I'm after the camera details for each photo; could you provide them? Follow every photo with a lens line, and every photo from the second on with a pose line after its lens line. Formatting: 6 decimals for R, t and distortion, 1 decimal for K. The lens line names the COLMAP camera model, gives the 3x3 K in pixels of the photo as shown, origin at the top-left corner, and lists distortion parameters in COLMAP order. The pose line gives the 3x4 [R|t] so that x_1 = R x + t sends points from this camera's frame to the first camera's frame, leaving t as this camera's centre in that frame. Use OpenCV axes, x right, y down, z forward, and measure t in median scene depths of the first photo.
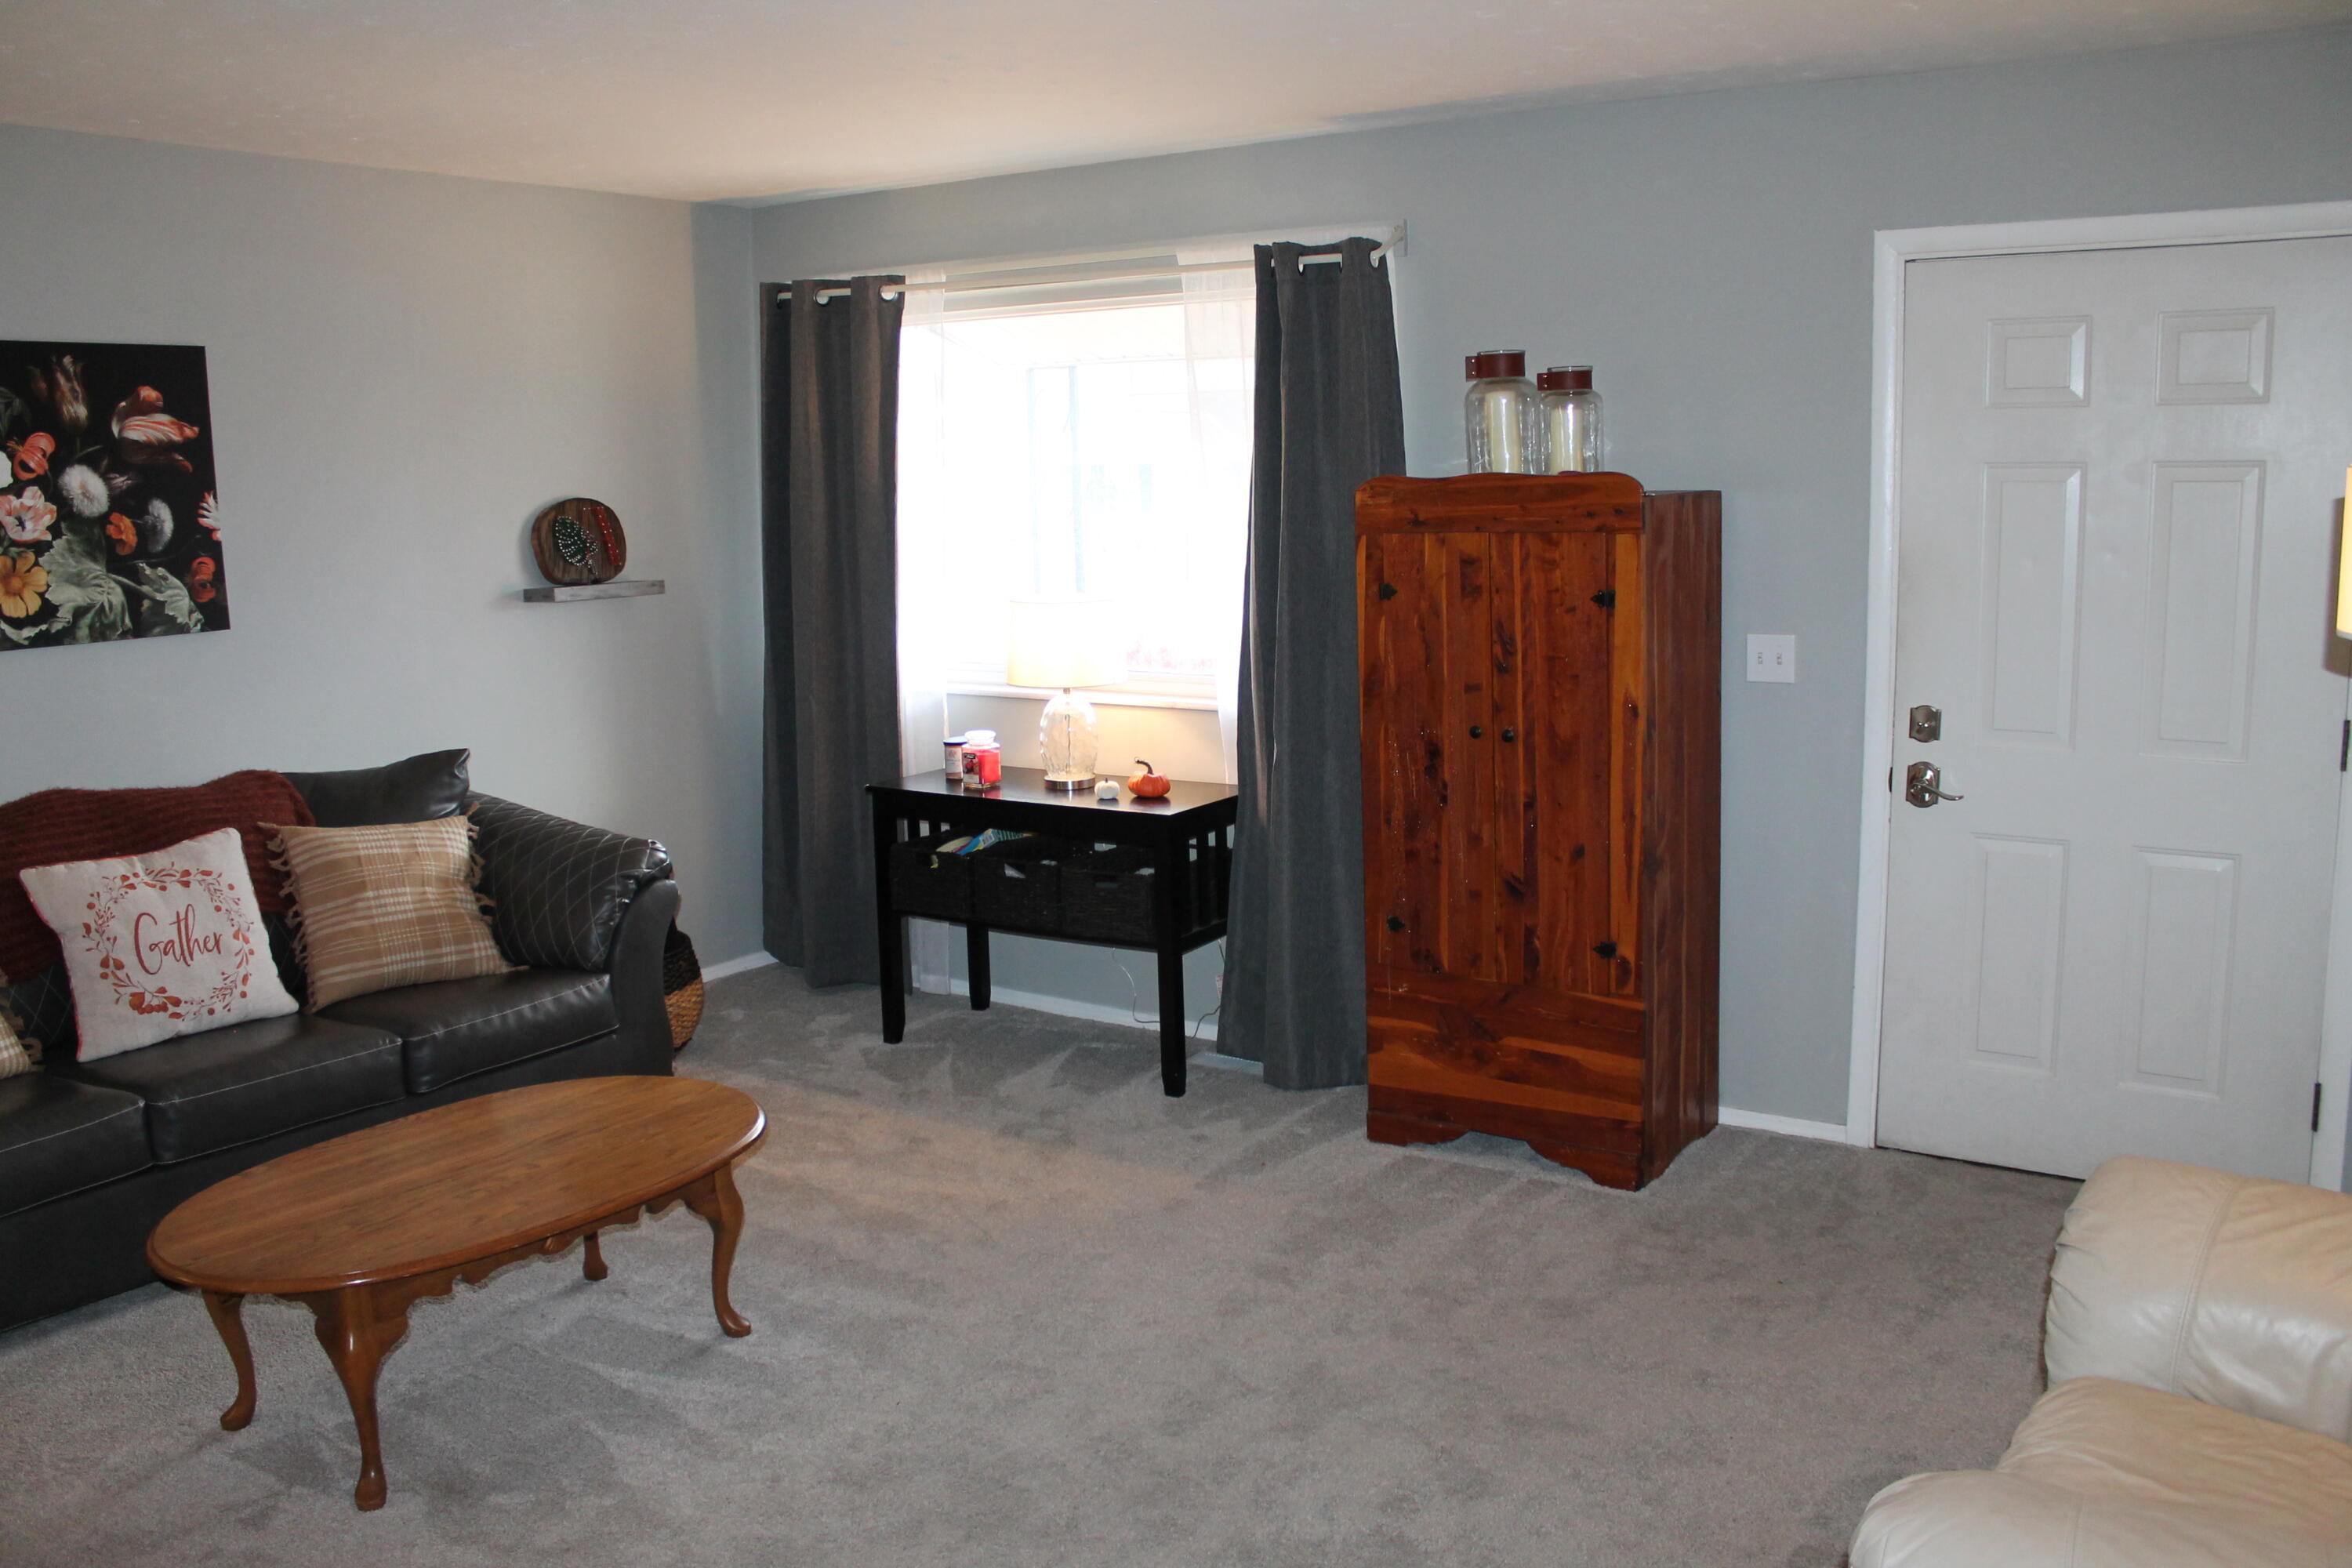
lens RADIAL K [[1987.6, 0, 1162.4], [0, 1987.6, 786.3], [0, 0, 1]] dist [-0.162324, 0.158481]
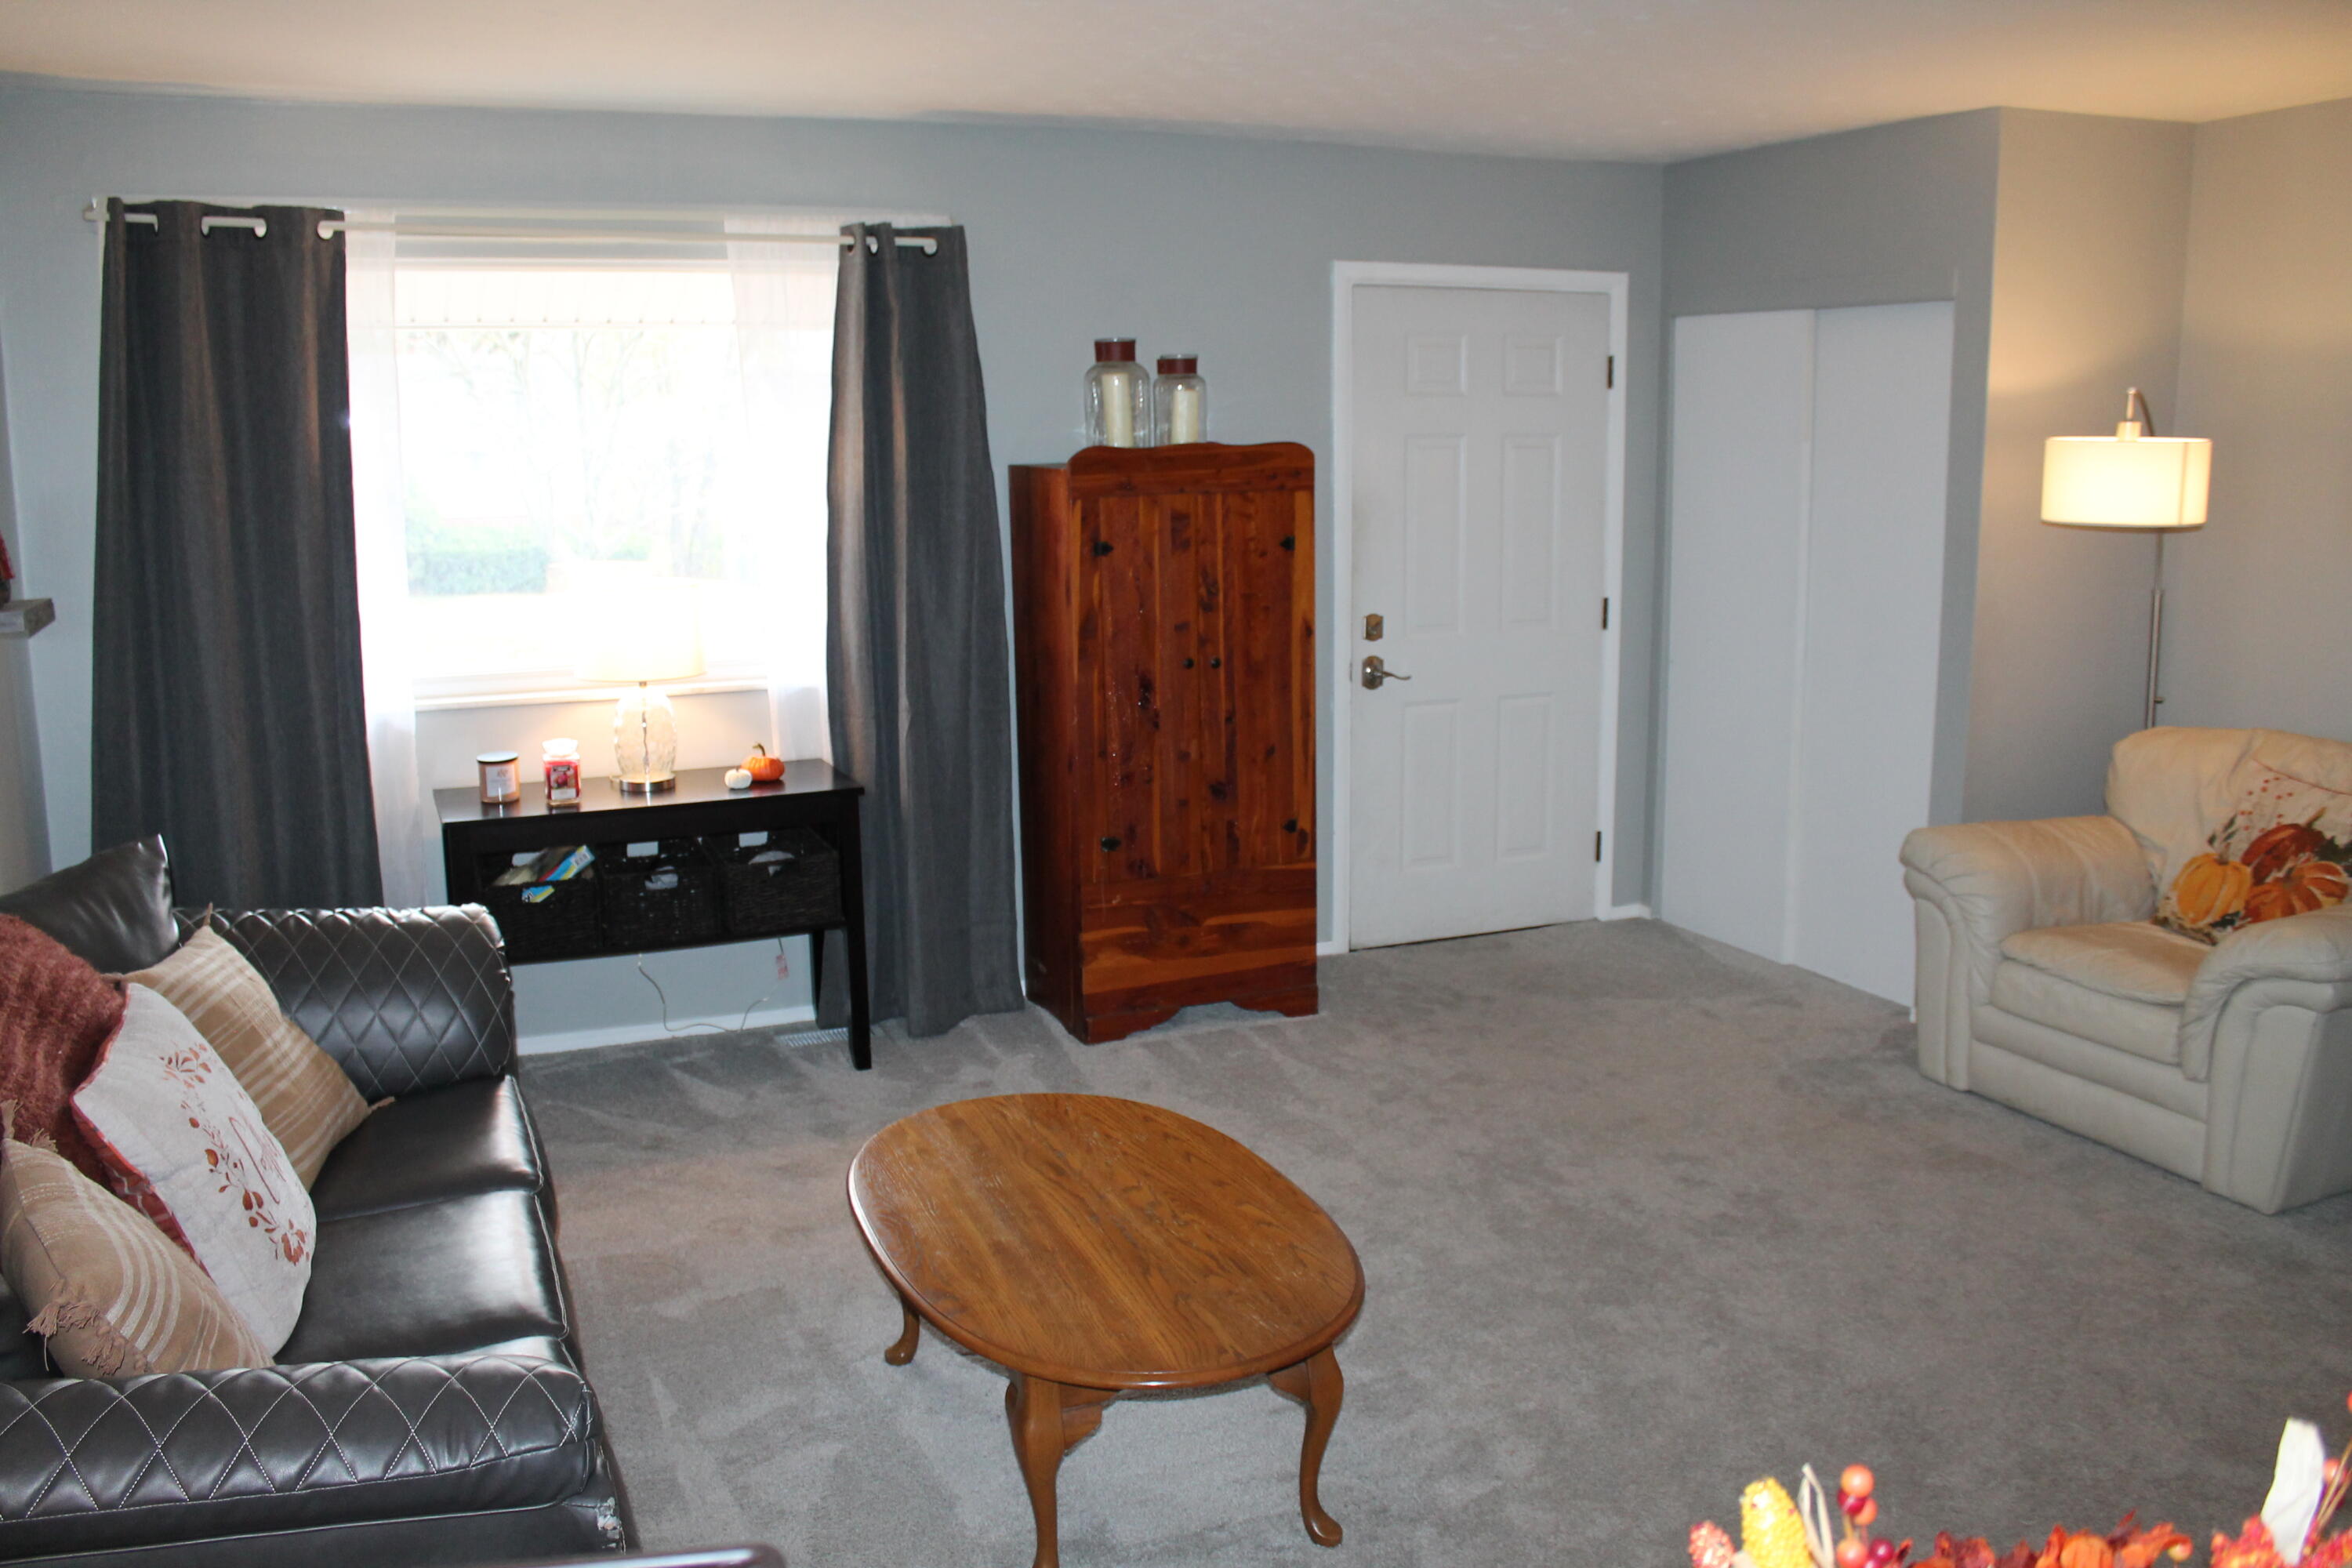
lens RADIAL K [[1987.6, 0, 1162.4], [0, 1987.6, 786.3], [0, 0, 1]] dist [-0.162324, 0.158481]
pose [[0.536536, -0.137078, 0.832669, -0.833522], [0.134123, 0.988028, 0.076231, -0.046789], [-0.833150, 0.070780, 0.548499, 0.366010]]
